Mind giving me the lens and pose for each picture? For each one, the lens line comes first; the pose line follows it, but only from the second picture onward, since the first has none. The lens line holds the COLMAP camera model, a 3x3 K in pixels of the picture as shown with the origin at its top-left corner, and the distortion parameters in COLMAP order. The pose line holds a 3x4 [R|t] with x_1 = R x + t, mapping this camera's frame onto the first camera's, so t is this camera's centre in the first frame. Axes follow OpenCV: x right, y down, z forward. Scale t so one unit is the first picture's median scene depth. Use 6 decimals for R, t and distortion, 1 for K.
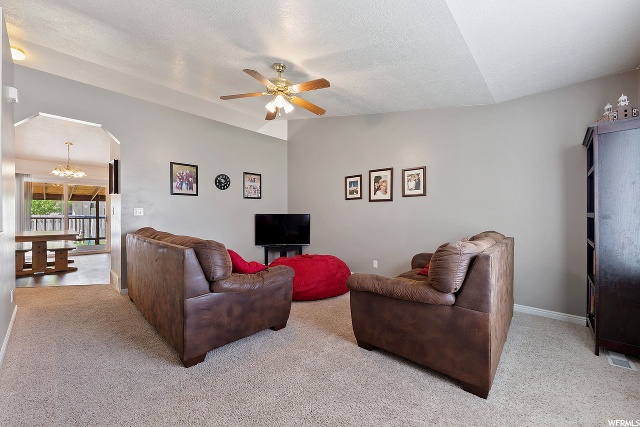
lens RADIAL K [[261.2, 0, 318.4], [0, 261.2, 214.2], [0, 0, 1]] dist [-0.002072, -0.000193]
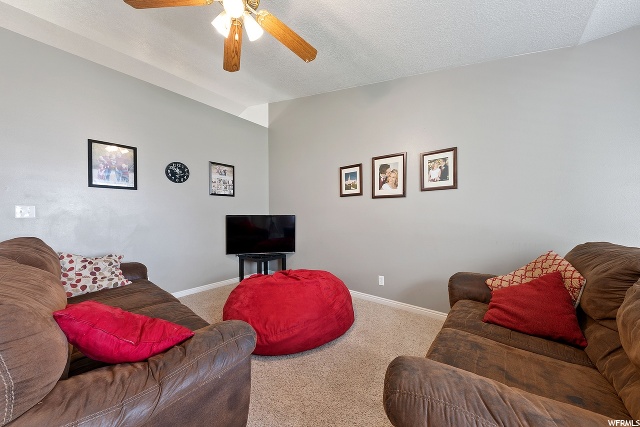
lens RADIAL K [[222.3, 0, 322.0], [0, 222.3, 218.2], [0, 0, 1]] dist [-0.002104, -0.000288]
pose [[0.997074, -0.003499, 0.076359, -0.002289], [0.002667, 0.999936, 0.010996, 0.002383], [-0.076393, -0.010760, 0.997020, 0.365329]]
